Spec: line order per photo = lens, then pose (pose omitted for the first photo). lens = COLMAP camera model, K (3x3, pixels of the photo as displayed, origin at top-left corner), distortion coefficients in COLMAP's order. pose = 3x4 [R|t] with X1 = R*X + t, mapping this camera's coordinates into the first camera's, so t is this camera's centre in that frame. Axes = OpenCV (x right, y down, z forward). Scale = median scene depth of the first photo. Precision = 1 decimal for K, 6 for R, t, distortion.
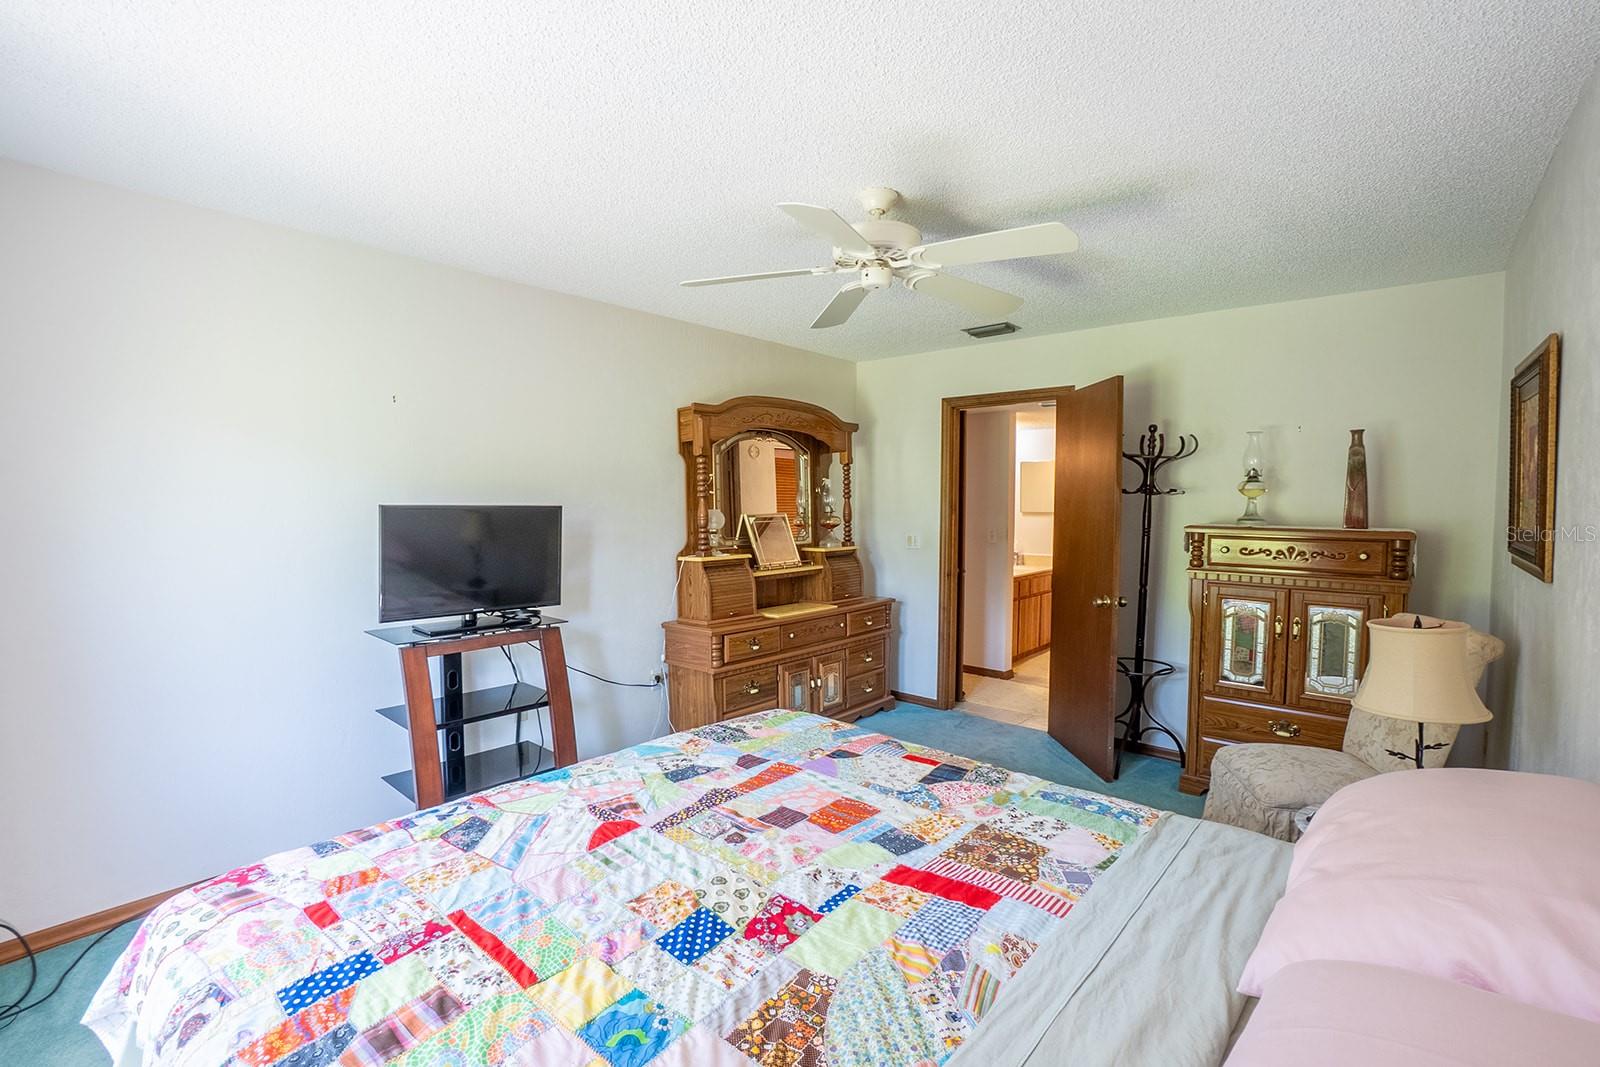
lens RADIAL K [[711.5, 0, 796.8], [0, 711.5, 529.0], [0, 0, 1]] dist [-0.062208, 0.022475]
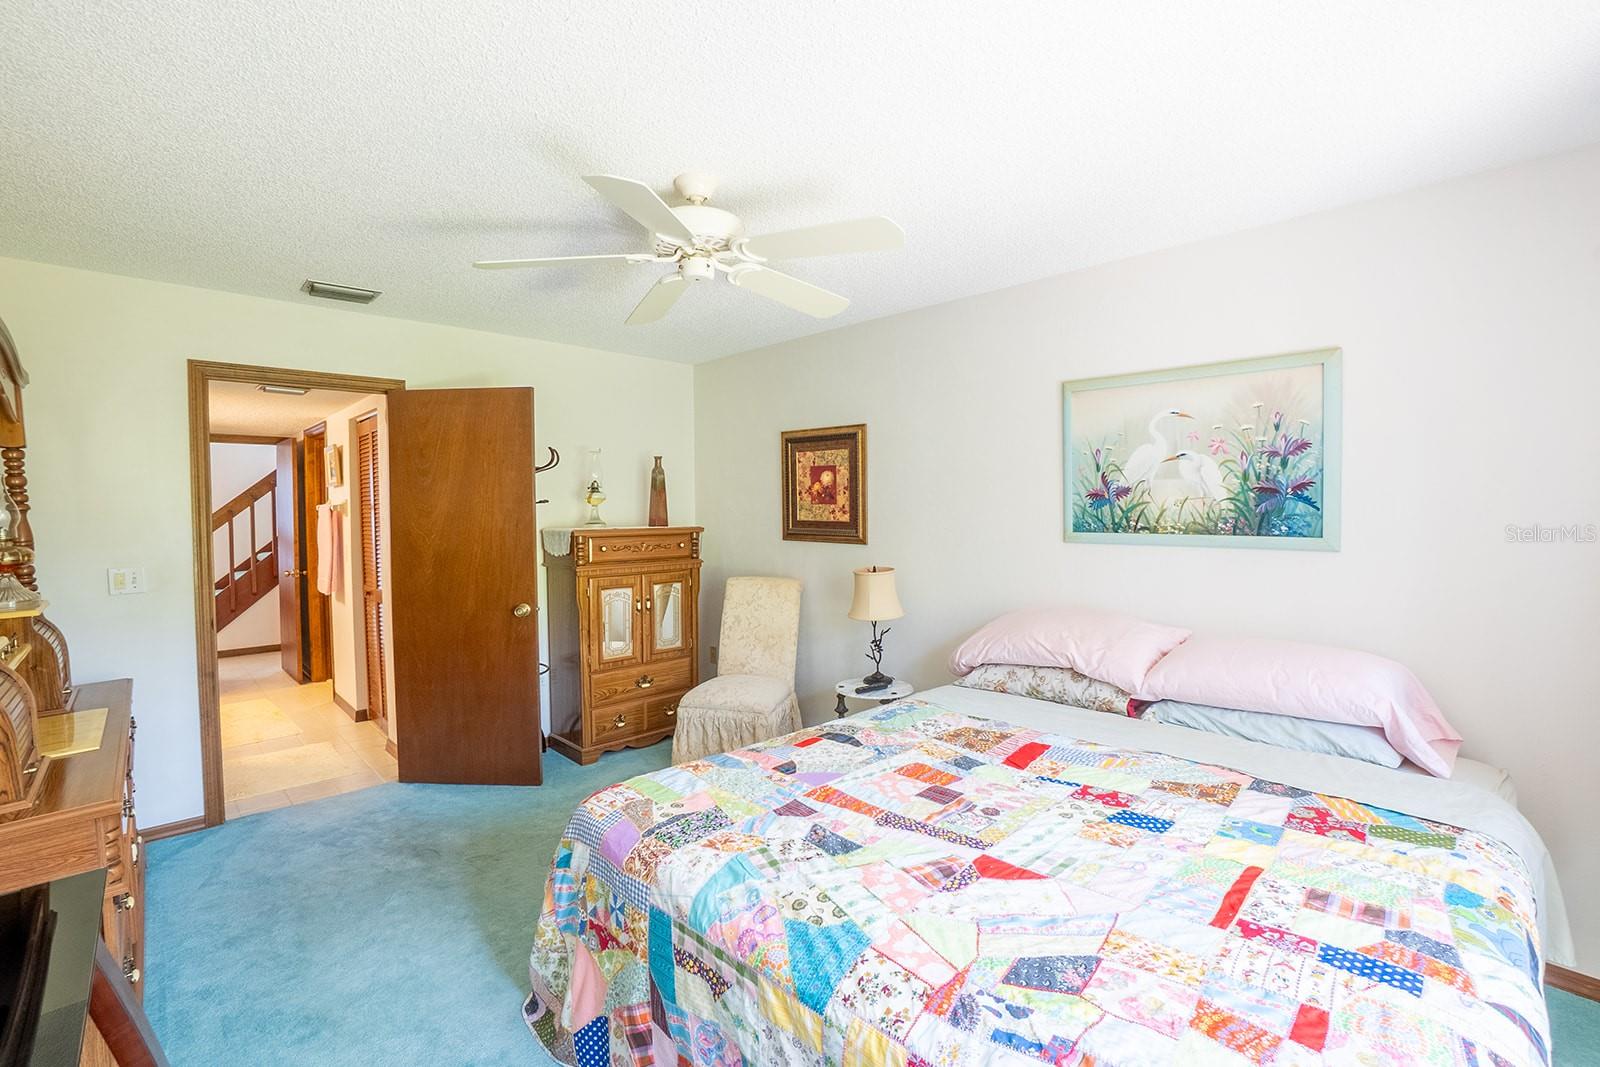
lens RADIAL K [[711.5, 0, 796.8], [0, 711.5, 529.0], [0, 0, 1]] dist [-0.062208, 0.022475]
pose [[0.072675, -0.035910, 0.996709, -1.152193], [0.049899, 0.998231, 0.032326, -0.053808], [-0.996107, 0.047385, 0.074339, 1.155441]]
